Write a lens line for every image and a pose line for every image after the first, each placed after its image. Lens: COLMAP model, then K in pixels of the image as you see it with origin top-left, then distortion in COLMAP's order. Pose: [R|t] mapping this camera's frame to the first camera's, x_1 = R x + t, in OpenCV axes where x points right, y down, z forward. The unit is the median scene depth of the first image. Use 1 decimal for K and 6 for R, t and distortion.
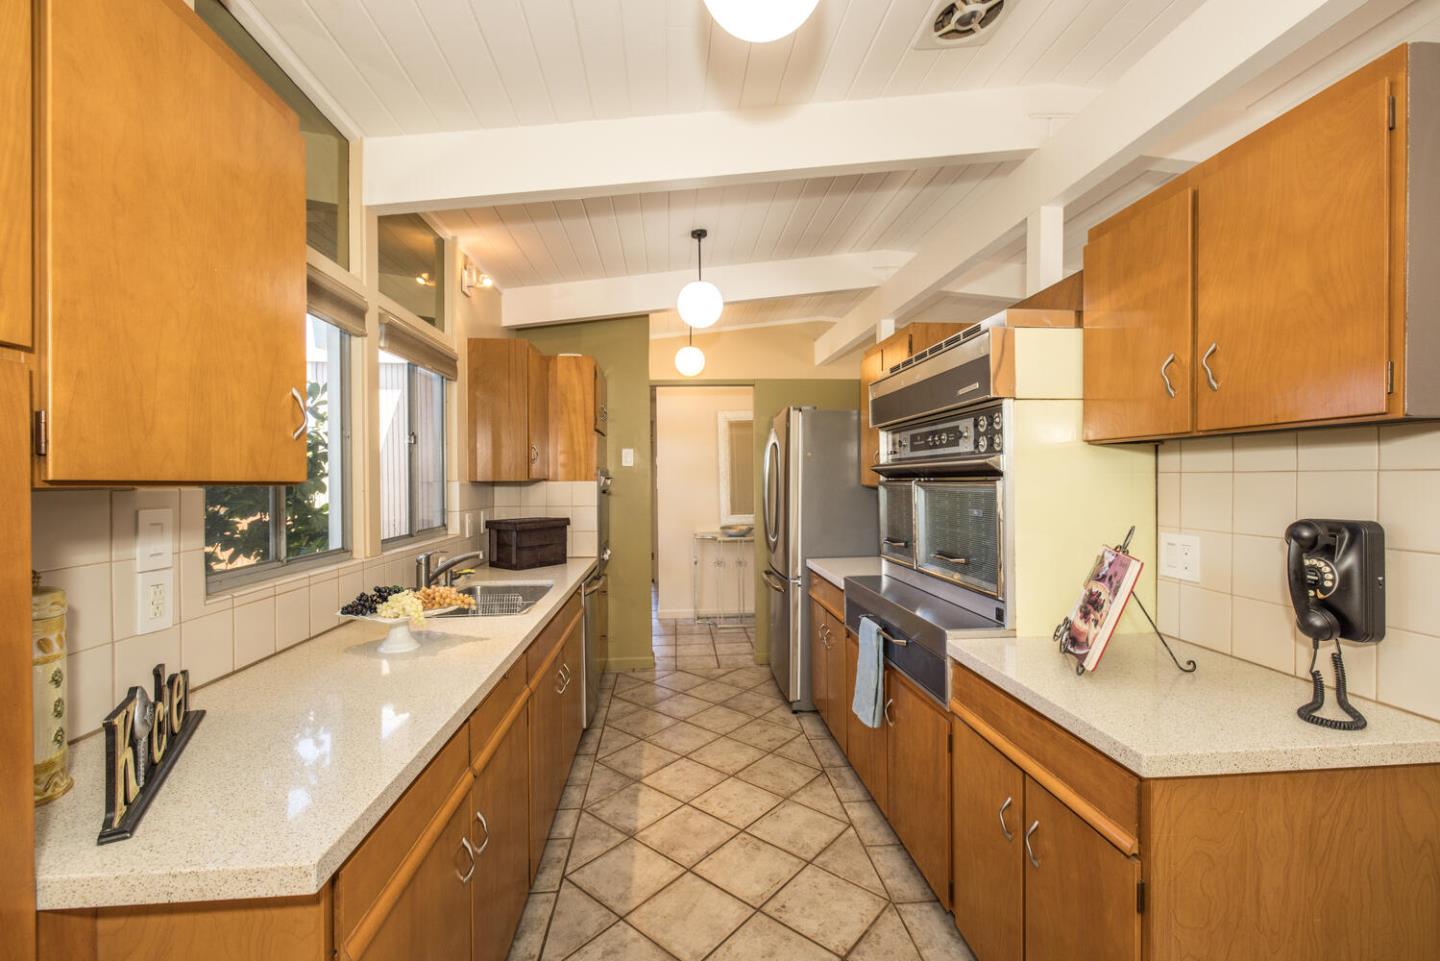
lens RADIAL K [[597.0, 0, 716.4], [0, 597.0, 485.8], [0, 0, 1]] dist [0.001222, 0.000022]
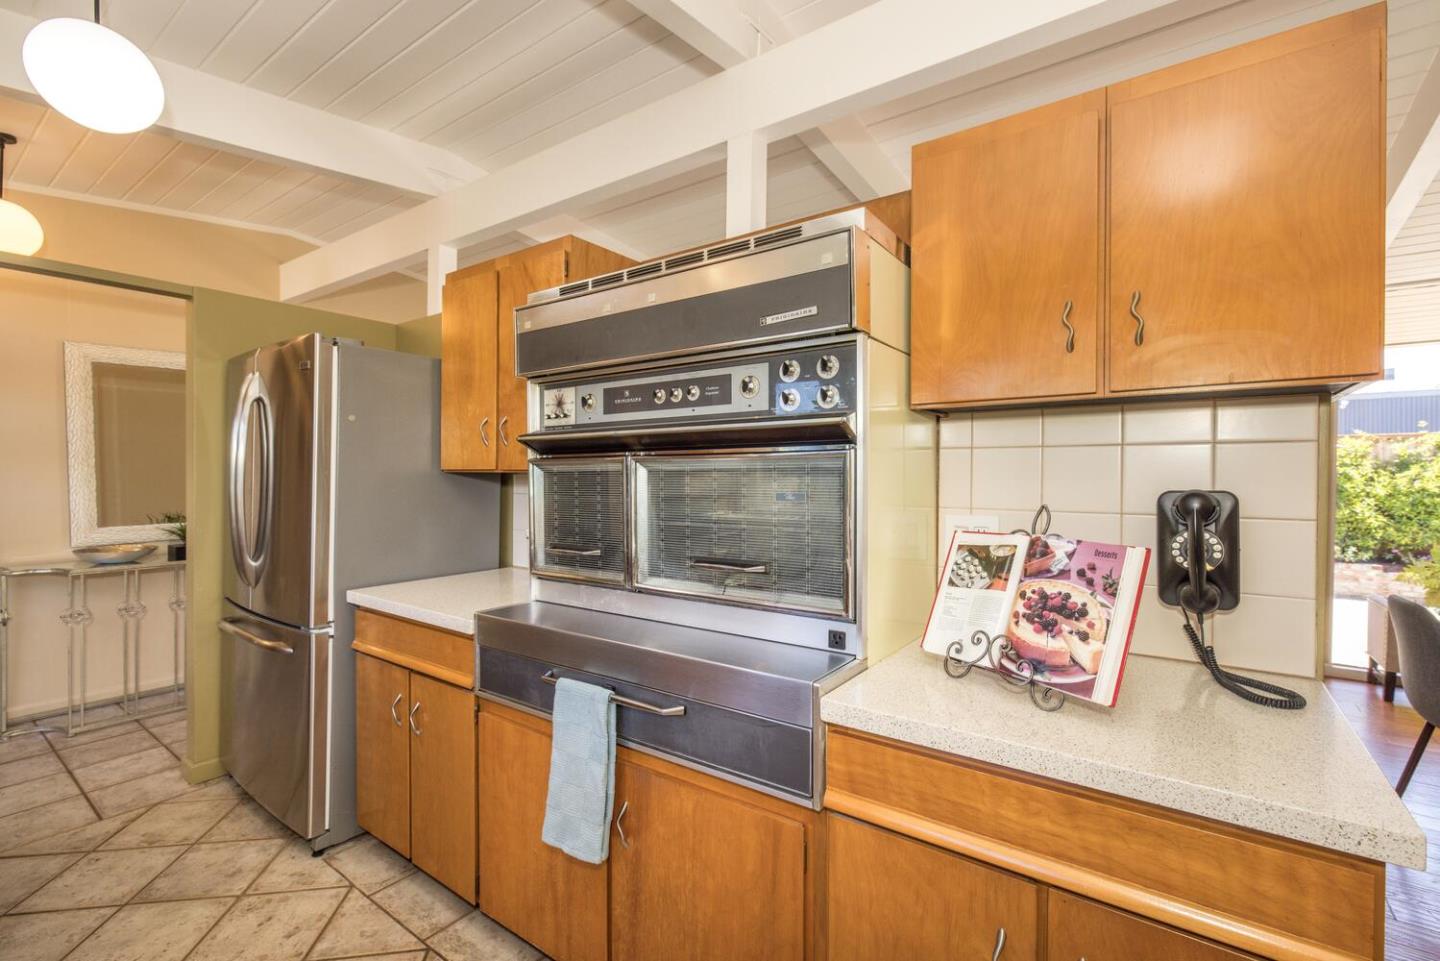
lens RADIAL K [[597.0, 0, 716.4], [0, 597.0, 485.8], [0, 0, 1]] dist [0.001222, 0.000022]
pose [[0.632035, 0.005181, 0.774922, -0.105628], [-0.002664, 0.999986, -0.004512, 0.023550], [-0.774935, 0.000788, 0.632040, 0.424327]]
